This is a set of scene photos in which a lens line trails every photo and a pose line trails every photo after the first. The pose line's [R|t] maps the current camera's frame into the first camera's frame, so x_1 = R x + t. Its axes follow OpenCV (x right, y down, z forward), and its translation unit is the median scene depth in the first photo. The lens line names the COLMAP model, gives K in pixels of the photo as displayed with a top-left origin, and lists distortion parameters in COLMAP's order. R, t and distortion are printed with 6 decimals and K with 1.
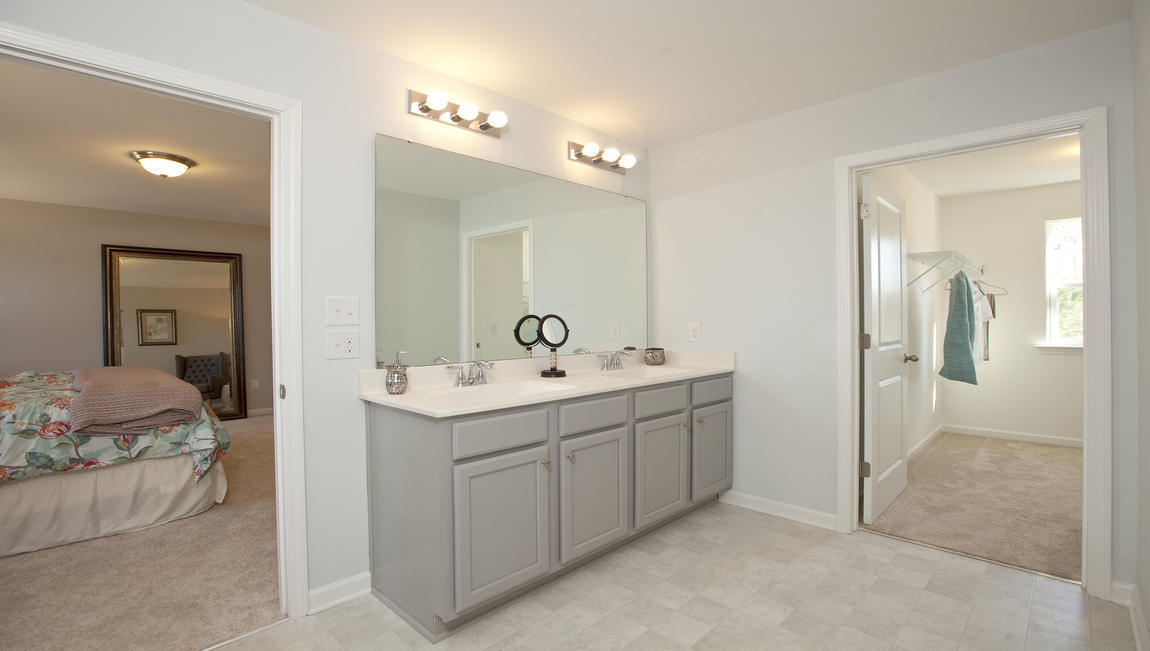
lens RADIAL K [[550.5, 0, 605.0], [0, 550.5, 326.4], [0, 0, 1]] dist [-0.010692, -0.000174]
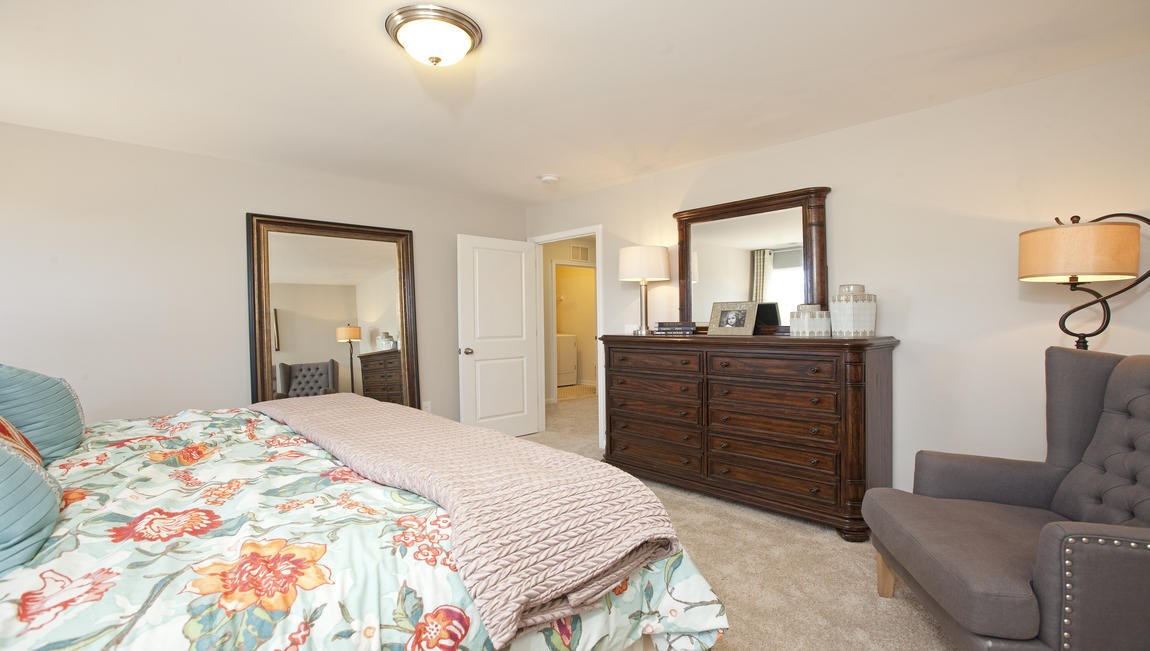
lens RADIAL K [[550.5, 0, 605.0], [0, 550.5, 326.4], [0, 0, 1]] dist [-0.010692, -0.000174]
pose [[0.999078, -0.008261, -0.042127, -0.434452], [0.008422, 0.999958, 0.003636, -0.005086], [0.042096, -0.003987, 0.999106, 0.318996]]
